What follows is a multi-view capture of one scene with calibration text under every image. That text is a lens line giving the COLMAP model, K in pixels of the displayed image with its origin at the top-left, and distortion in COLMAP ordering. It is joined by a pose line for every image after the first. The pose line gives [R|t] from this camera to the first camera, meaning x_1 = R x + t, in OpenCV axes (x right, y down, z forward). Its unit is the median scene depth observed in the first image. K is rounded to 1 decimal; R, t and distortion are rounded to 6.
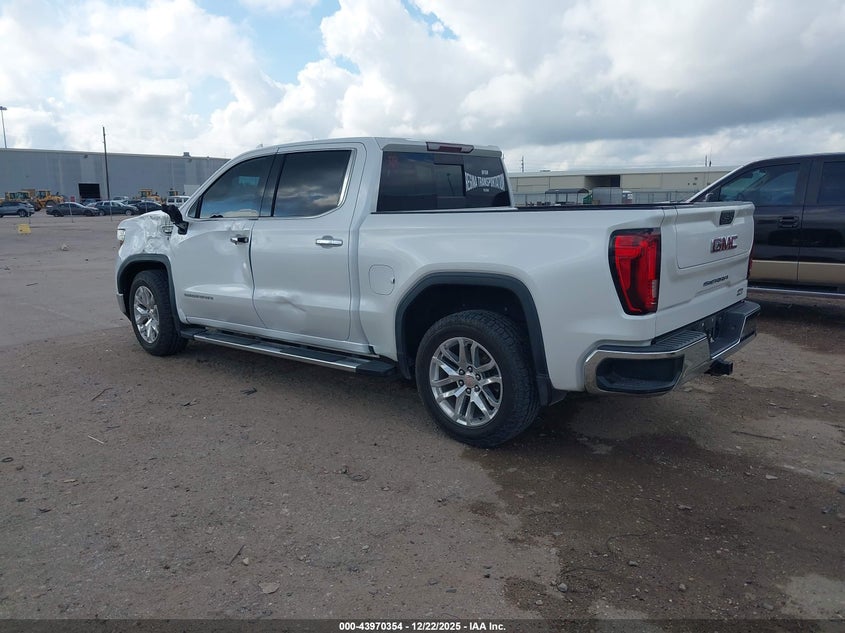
lens RADIAL K [[692.1, 0, 422.5], [0, 692.1, 316.5], [0, 0, 1]] dist [0.001372, 0.001921]
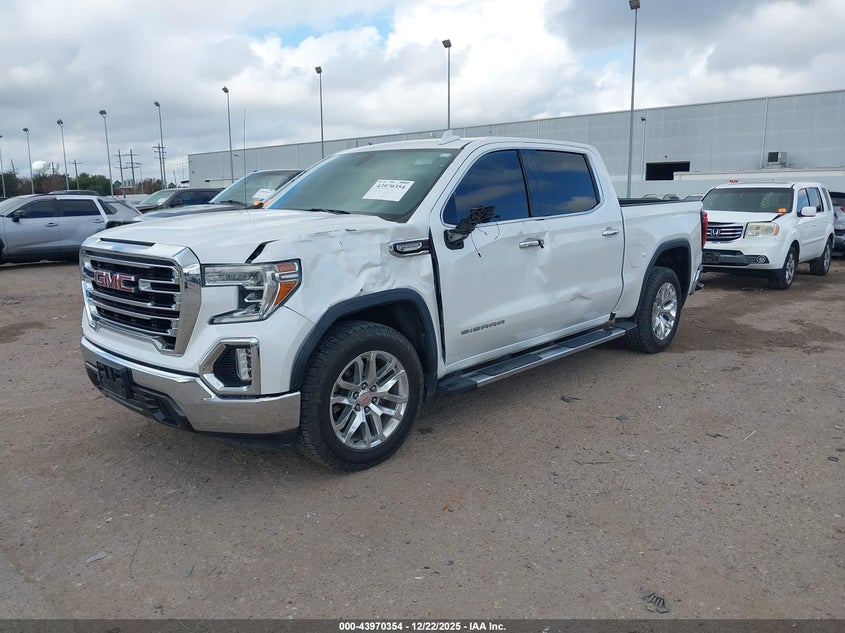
lens RADIAL K [[657.5, 0, 422.5], [0, 657.5, 316.5], [0, 0, 1]] dist [-0.000914, 0.002716]
pose [[0.059551, -0.135522, 0.988983, -1.463088], [0.225231, 0.967017, 0.118950, -0.198657], [-0.972484, 0.215666, 0.088110, 1.416369]]
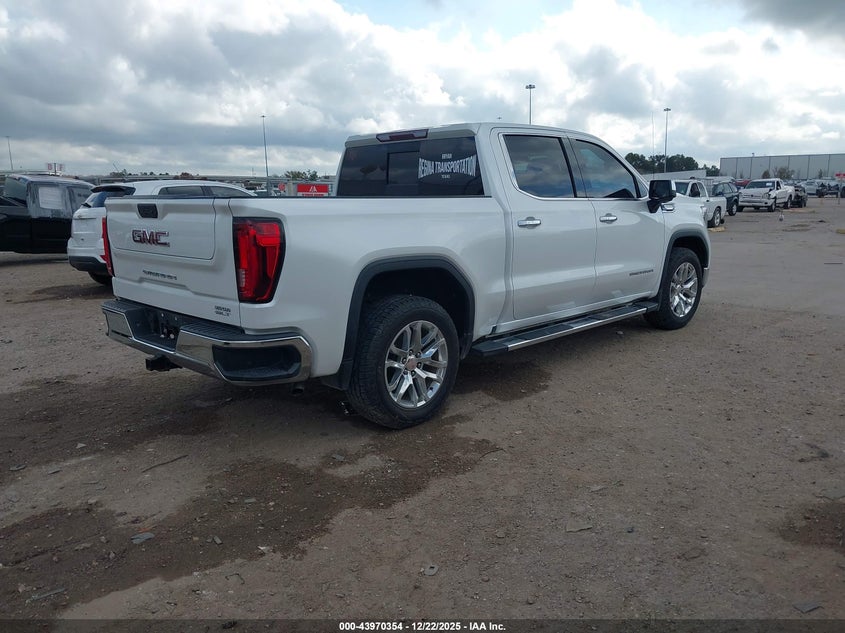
lens RADIAL K [[657.5, 0, 422.5], [0, 657.5, 316.5], [0, 0, 1]] dist [-0.000914, 0.002716]
pose [[-0.084898, 0.219084, -0.972005, 0.965033], [-0.139960, 0.963233, 0.229332, -0.198687], [0.986511, 0.155512, -0.051113, 1.041853]]
